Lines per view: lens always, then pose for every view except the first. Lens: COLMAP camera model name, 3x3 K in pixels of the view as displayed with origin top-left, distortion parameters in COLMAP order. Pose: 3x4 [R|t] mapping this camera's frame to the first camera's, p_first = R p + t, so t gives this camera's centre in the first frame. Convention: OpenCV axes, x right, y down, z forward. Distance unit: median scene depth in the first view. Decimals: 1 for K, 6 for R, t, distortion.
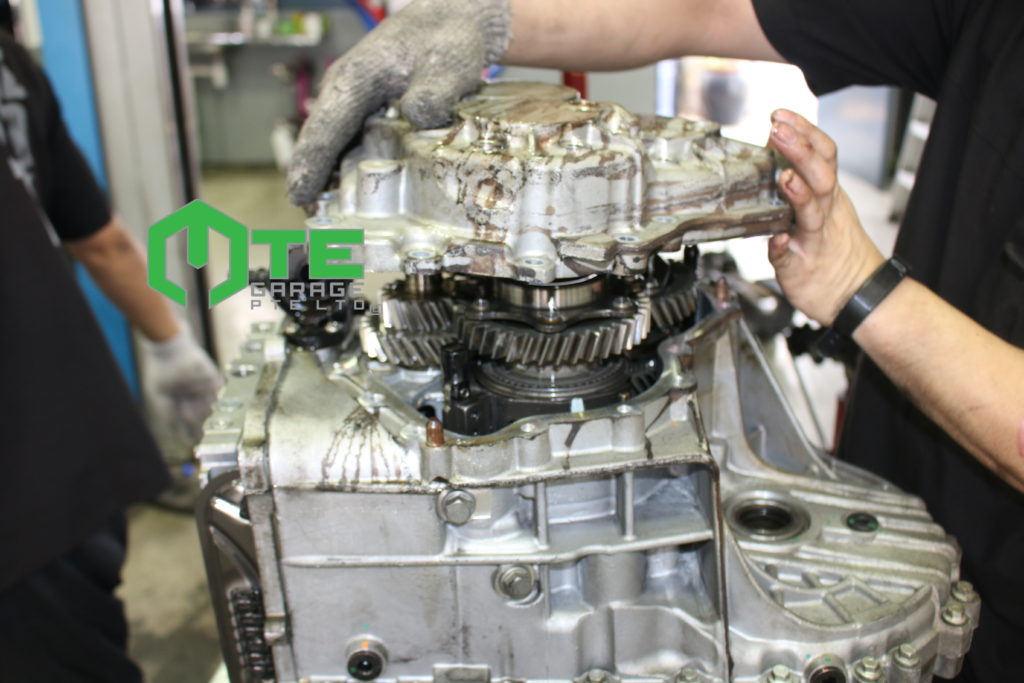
lens RADIAL K [[1108.2, 0, 512.4], [0, 1108.2, 337.3], [0, 0, 1]] dist [-0.120128, 0.000000]
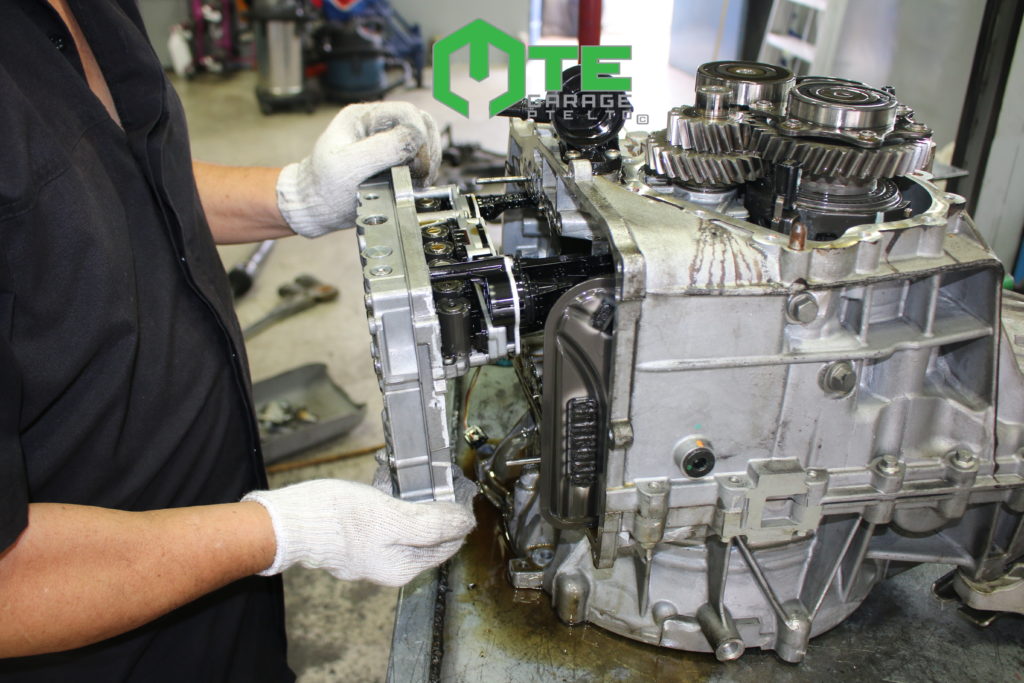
lens RADIAL K [[980.5, 0, 514.7], [0, 980.5, 338.6], [0, 0, 1]] dist [-0.083319, 0.000000]
pose [[0.985222, -0.029988, 0.168636, -0.482608], [0.012391, 0.994453, 0.104451, 0.078786], [-0.170833, -0.100818, 0.980128, 0.108933]]
